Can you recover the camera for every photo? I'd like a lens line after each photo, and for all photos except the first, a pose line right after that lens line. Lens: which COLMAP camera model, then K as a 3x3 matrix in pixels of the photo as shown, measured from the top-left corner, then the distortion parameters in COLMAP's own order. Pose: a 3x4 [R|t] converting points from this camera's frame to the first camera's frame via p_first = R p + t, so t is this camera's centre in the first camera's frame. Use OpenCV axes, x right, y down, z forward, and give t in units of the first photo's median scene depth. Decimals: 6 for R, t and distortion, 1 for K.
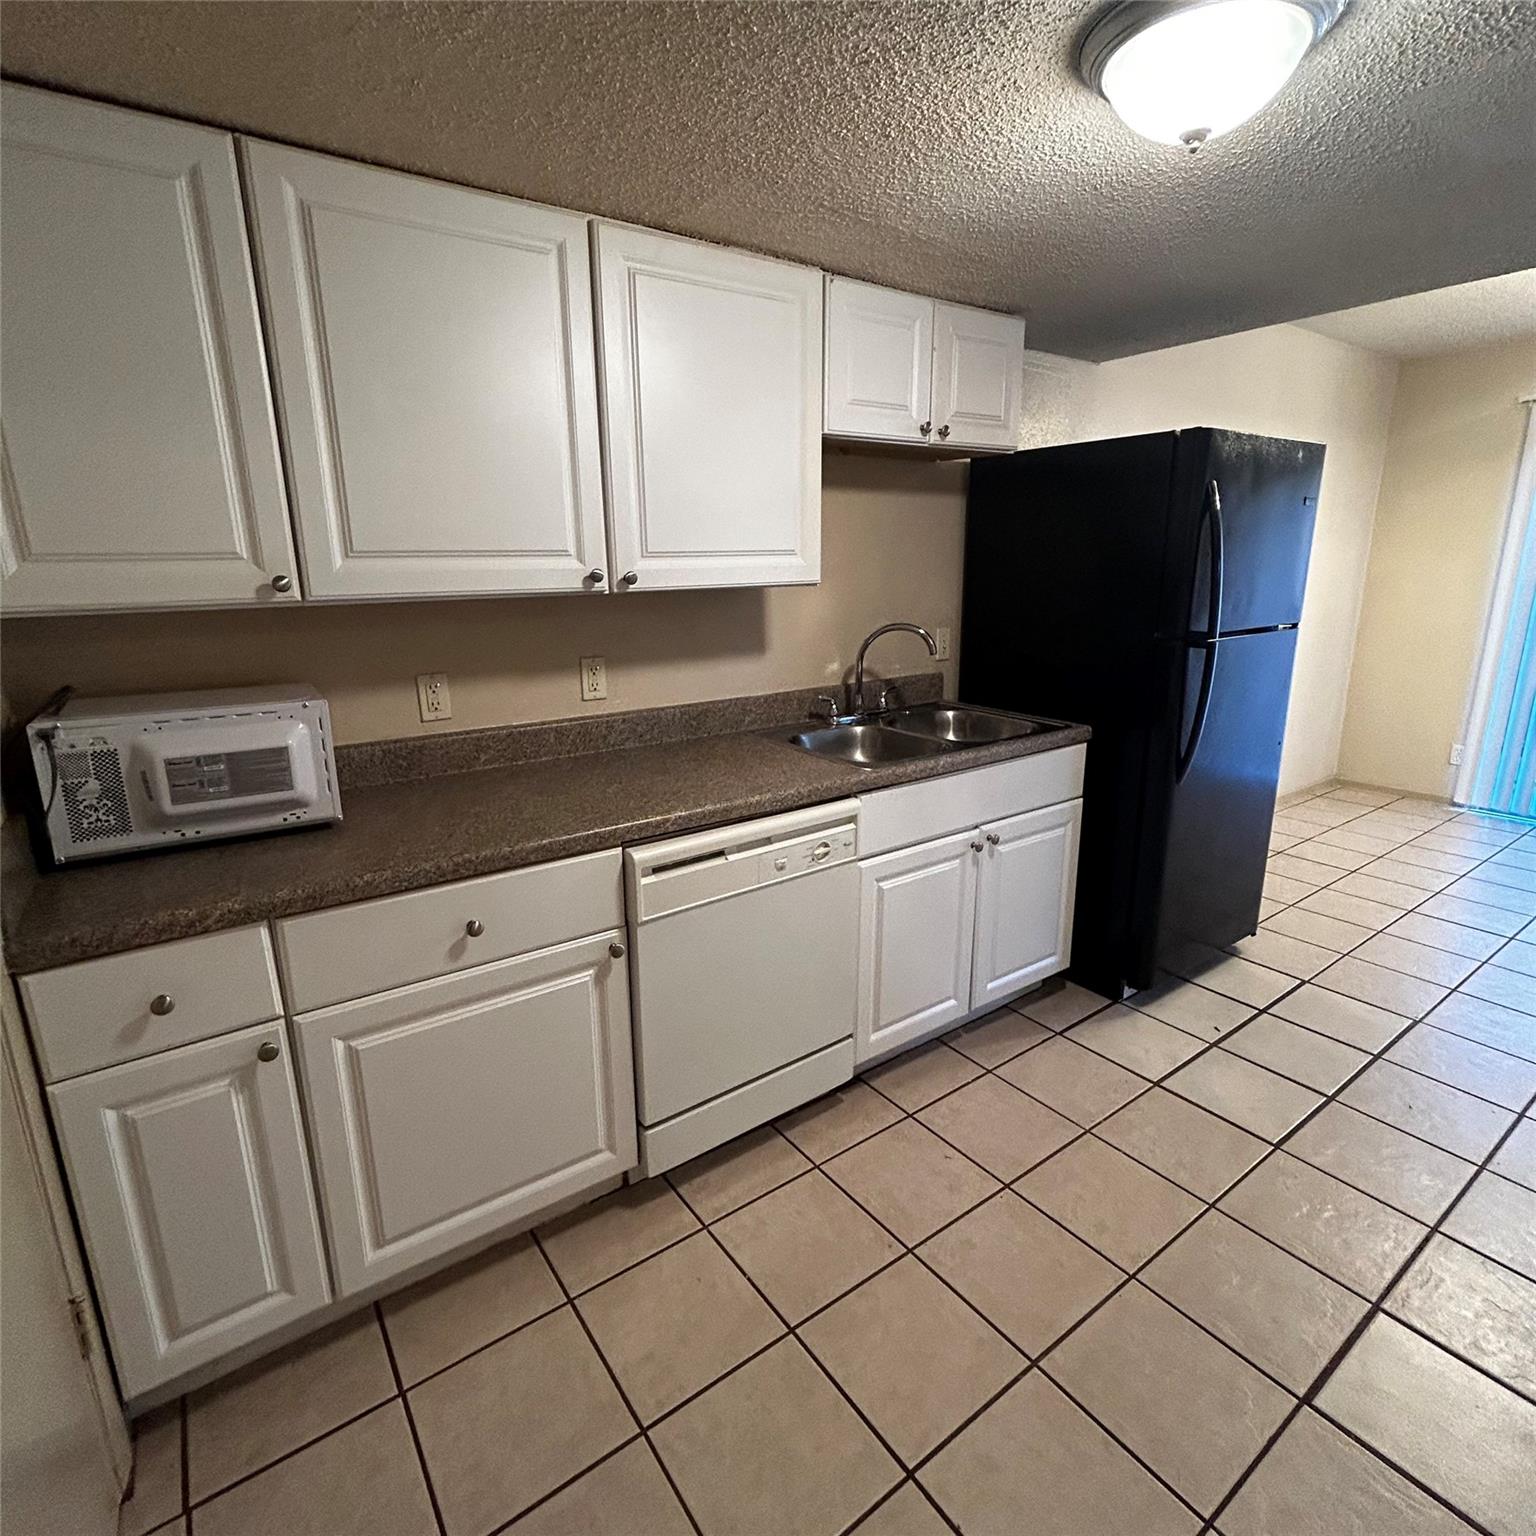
lens RADIAL K [[827.2, 0, 767.4], [0, 827.2, 759.7], [0, 0, 1]] dist [-0.004078, 0.000950]
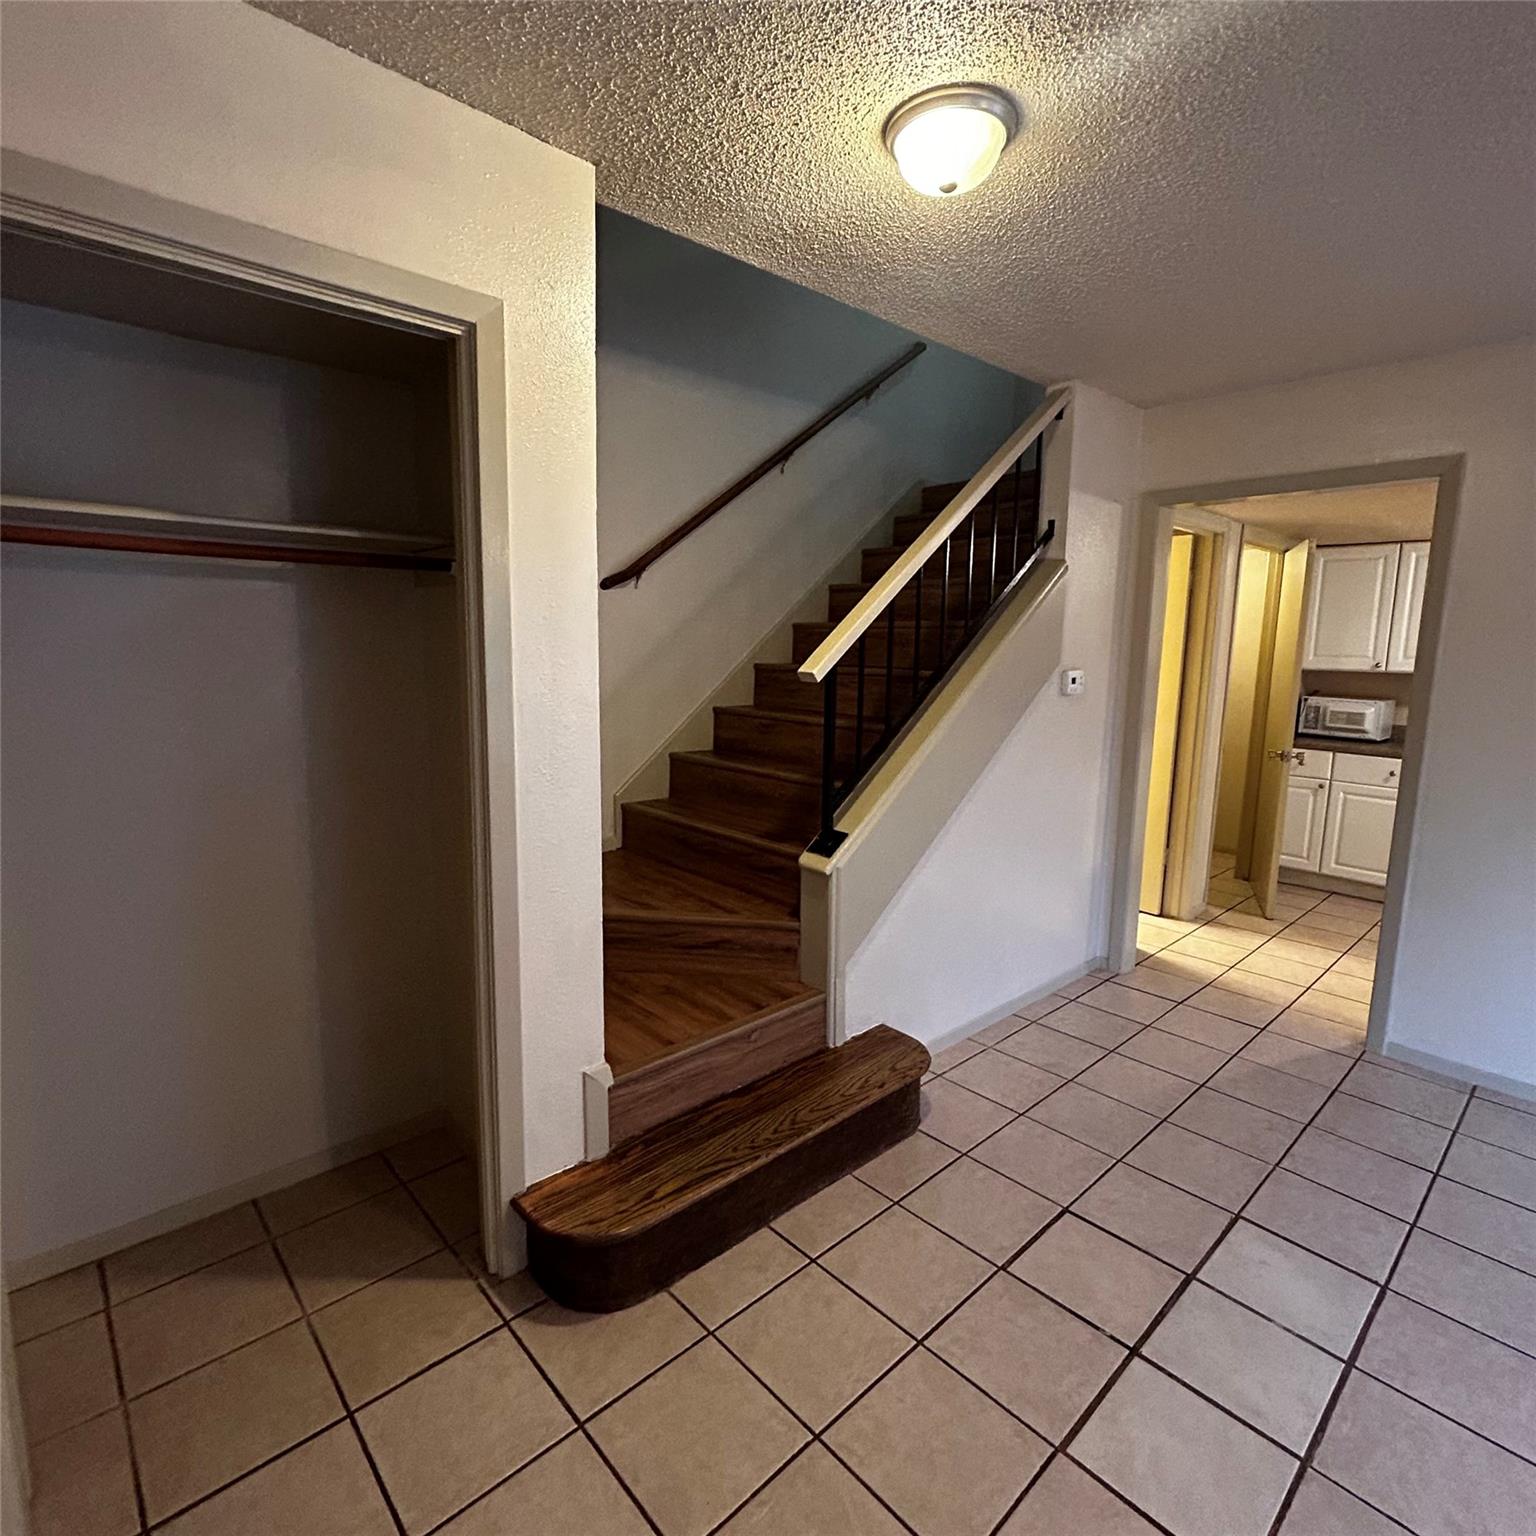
lens RADIAL K [[827.2, 0, 767.4], [0, 827.2, 759.7], [0, 0, 1]] dist [-0.004078, 0.000950]
pose [[0.124031, 0.157615, -0.979680, 1.970279], [-0.258679, 0.958301, 0.121426, 0.313290], [0.957967, 0.238362, 0.159631, -1.467847]]
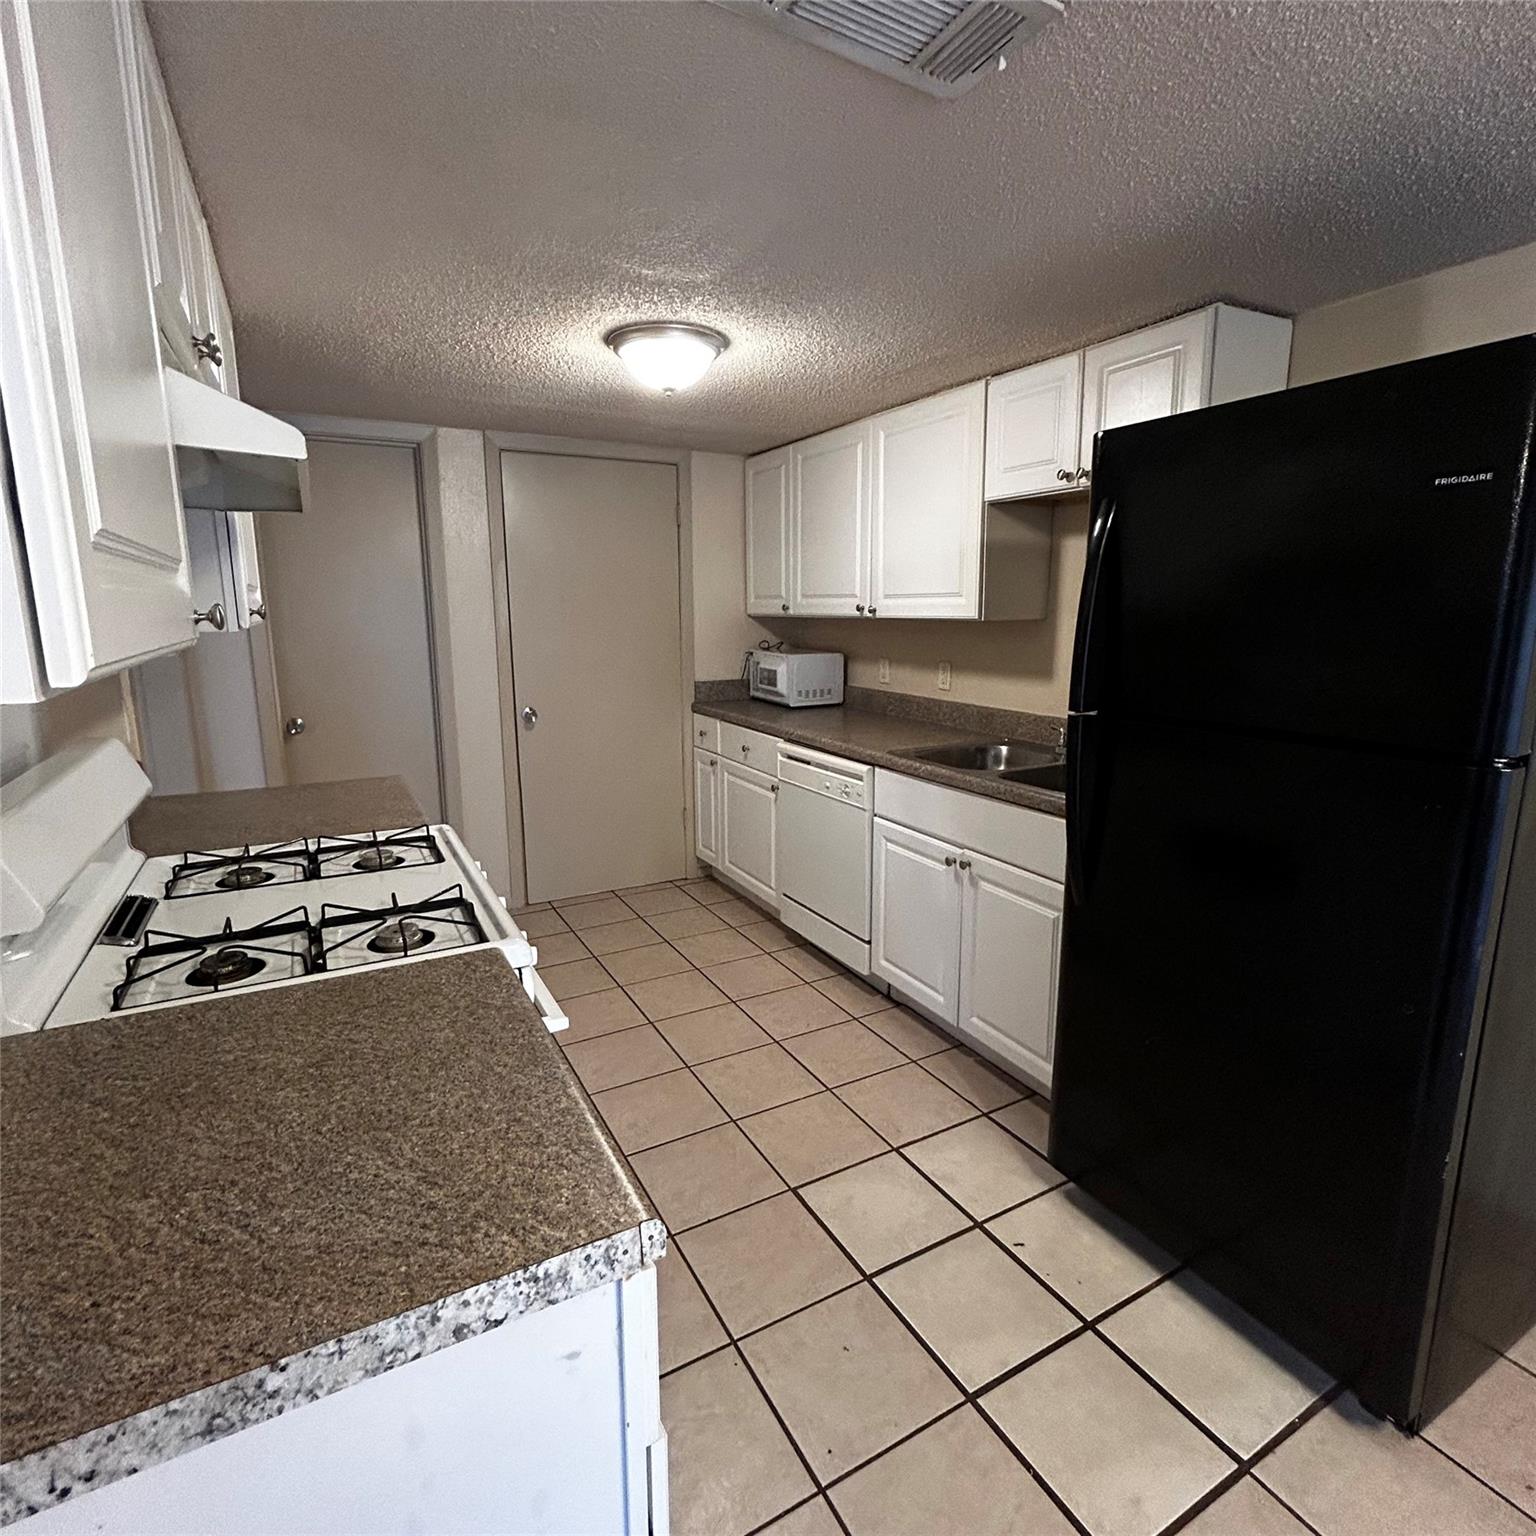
lens RADIAL K [[827.2, 0, 767.4], [0, 827.2, 759.7], [0, 0, 1]] dist [-0.004078, 0.000950]
pose [[-0.115171, 0.196812, -0.973653, 1.619217], [-0.230864, 0.948033, 0.218942, -0.252603], [0.966146, 0.249998, -0.063749, 0.984676]]
